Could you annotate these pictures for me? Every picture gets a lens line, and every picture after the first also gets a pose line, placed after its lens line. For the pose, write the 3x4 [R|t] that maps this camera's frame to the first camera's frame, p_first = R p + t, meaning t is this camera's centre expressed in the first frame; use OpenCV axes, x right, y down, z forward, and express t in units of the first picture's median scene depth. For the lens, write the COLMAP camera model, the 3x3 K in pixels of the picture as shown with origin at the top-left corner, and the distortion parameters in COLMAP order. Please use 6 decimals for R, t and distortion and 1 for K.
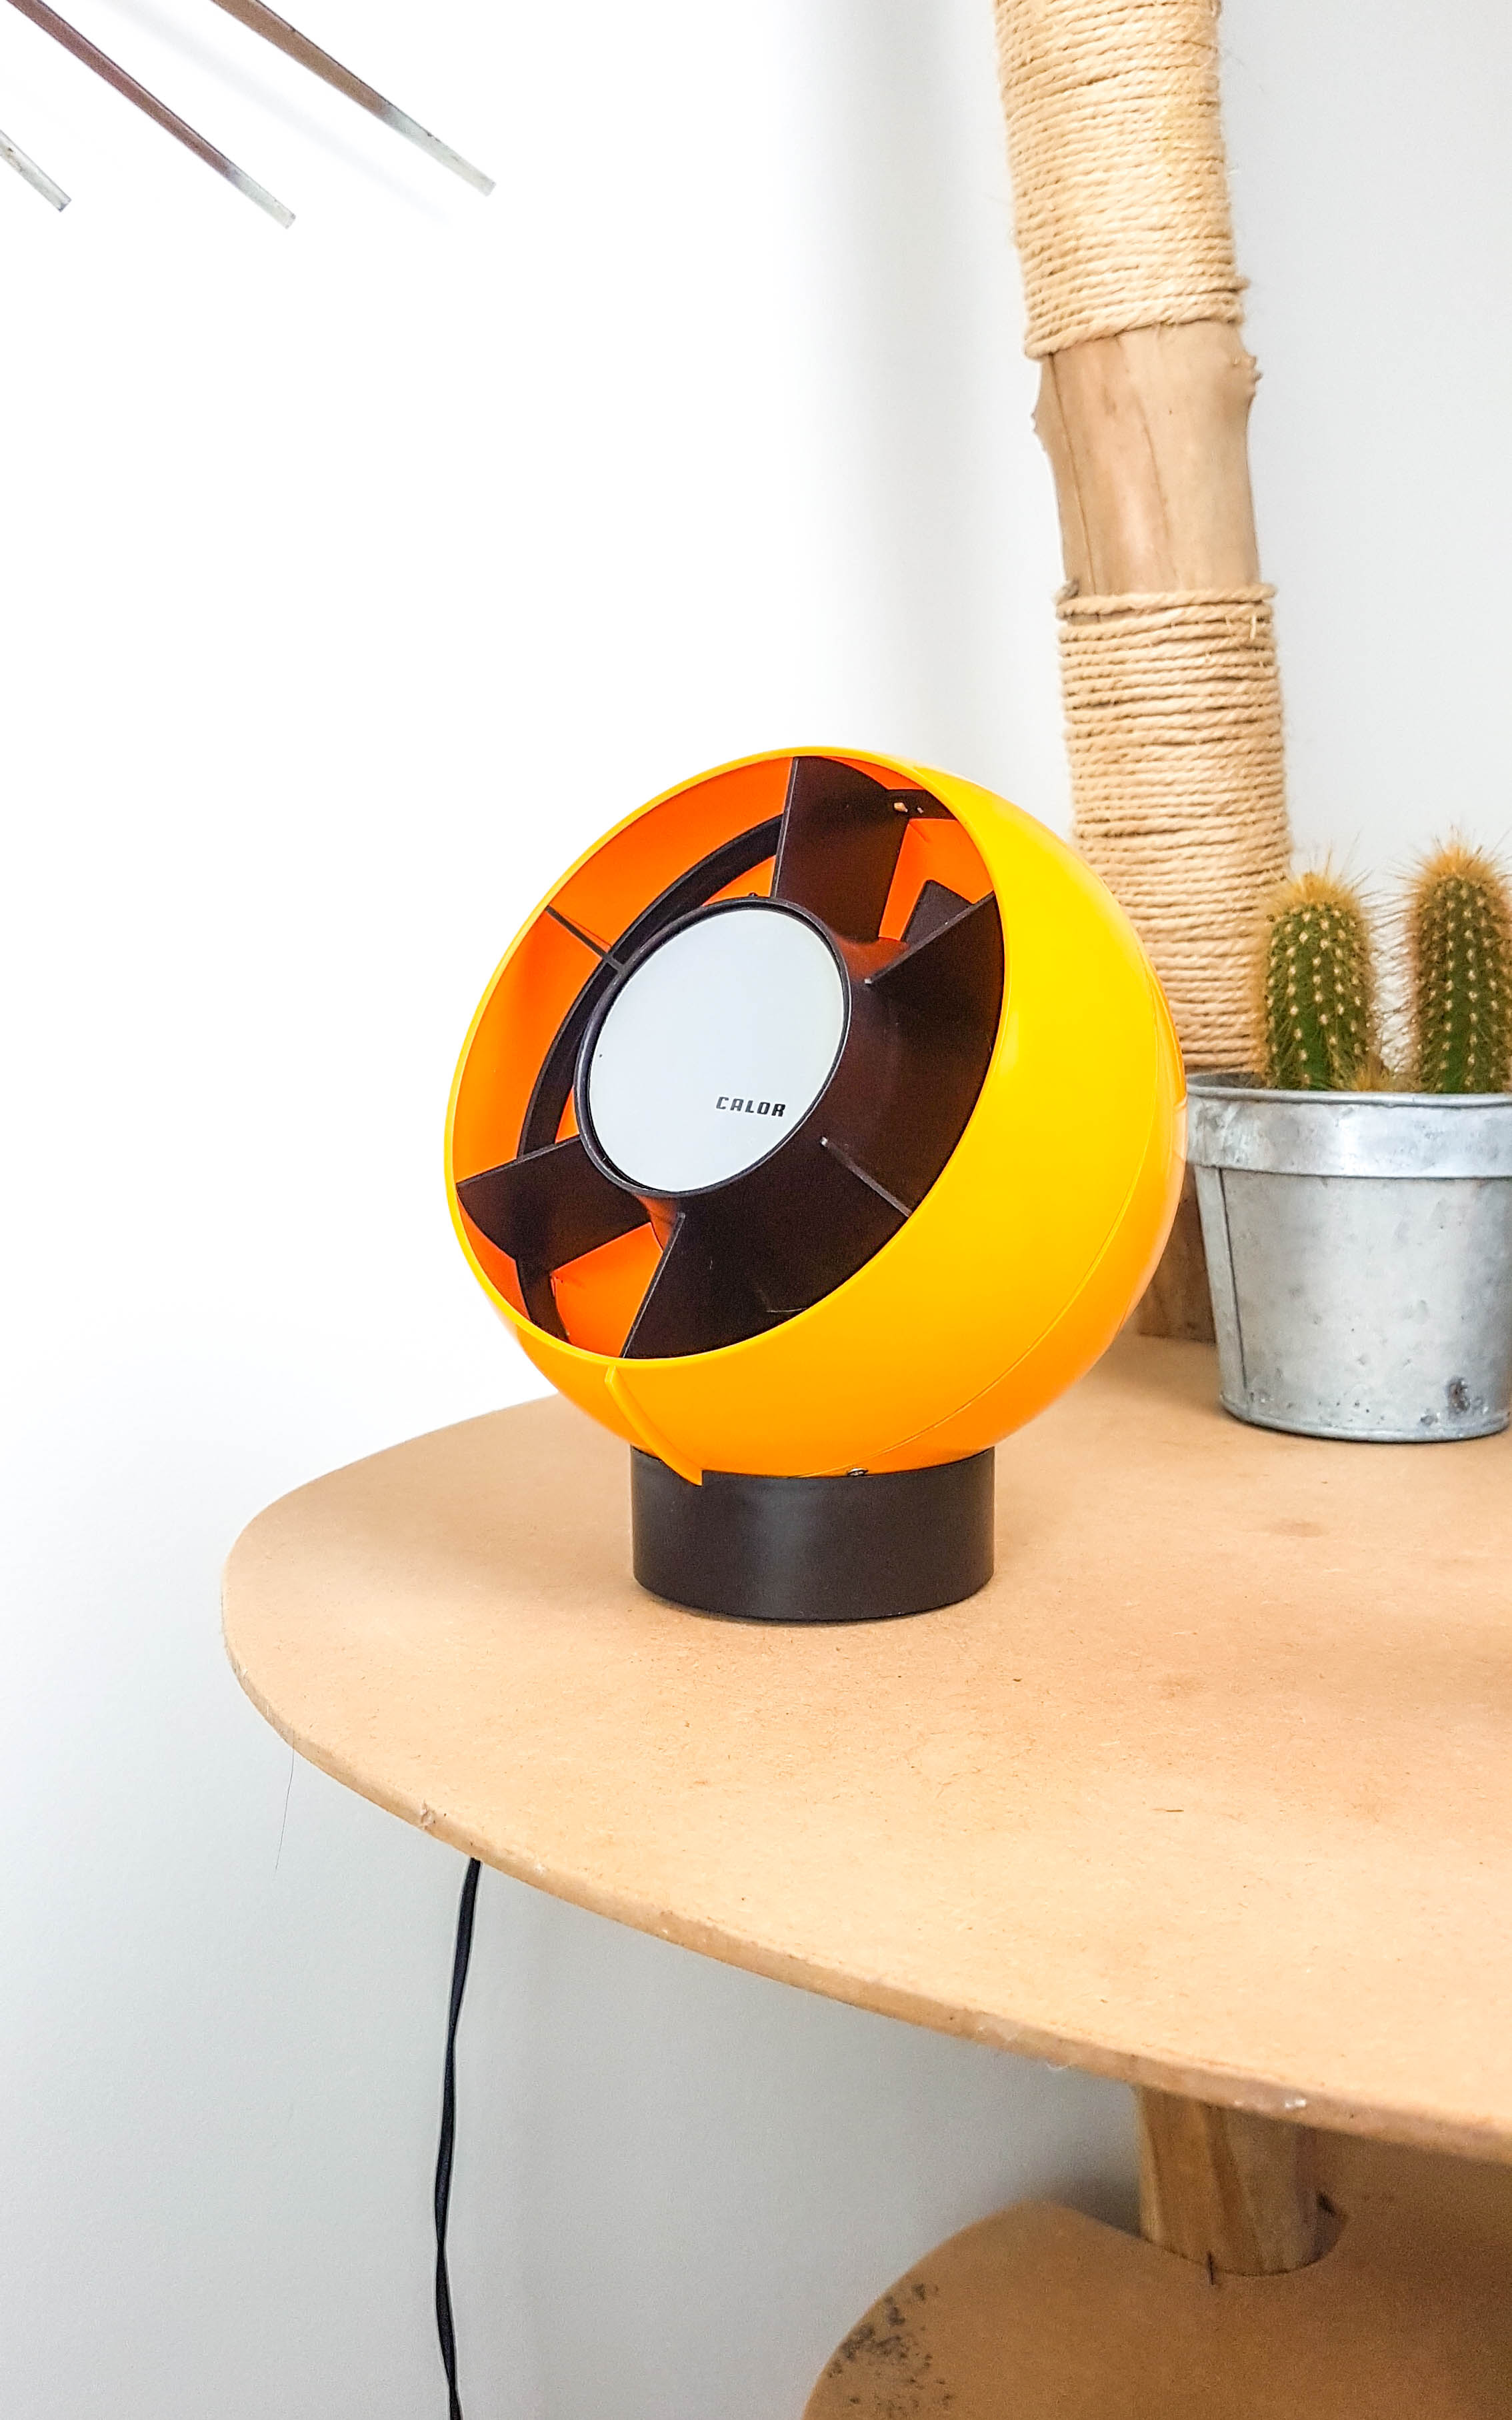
lens RADIAL K [[2295.4, 0, 645.1], [0, 2295.4, 1187.9], [0, 0, 1]] dist [-0.031336, 0.000000]
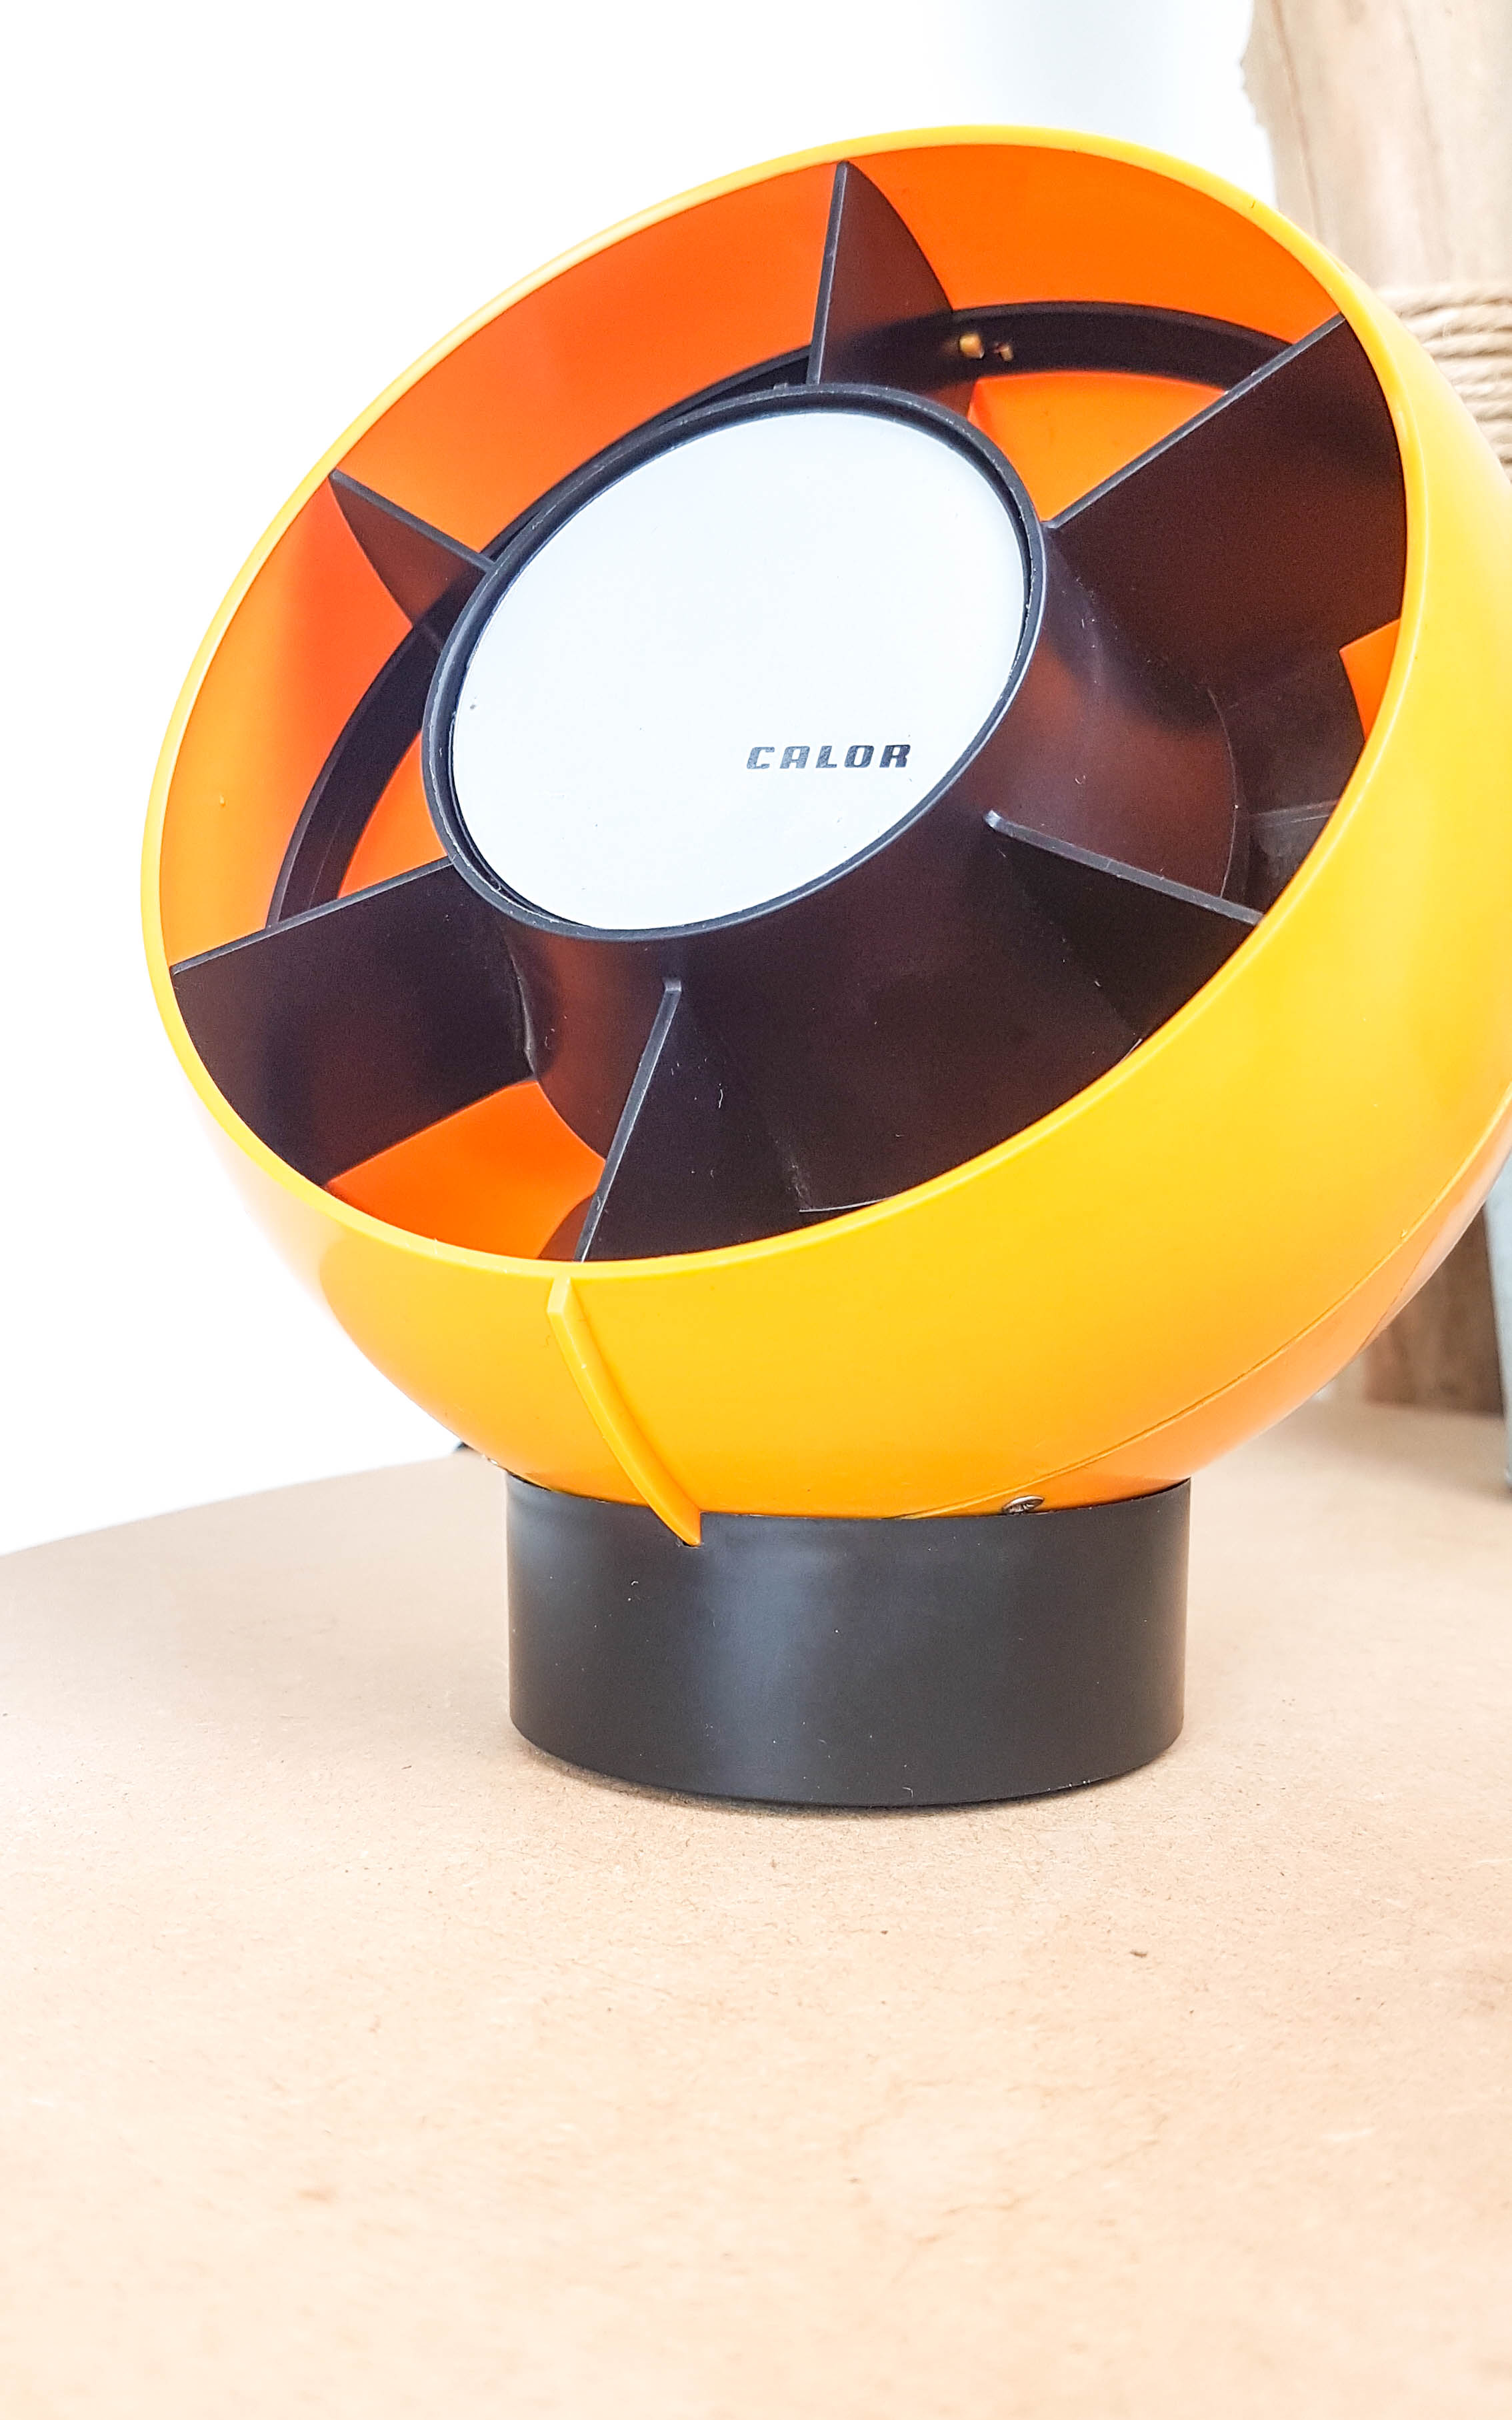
lens RADIAL K [[2343.3, 0, 694.3], [0, 2343.3, 1284.2], [0, 0, 1]] dist [-0.047984, 0.000000]
pose [[0.997891, 0.032273, -0.056320, 0.058387], [-0.033922, 0.999016, -0.028572, 0.059542], [0.055342, 0.030422, 0.998004, 0.320716]]
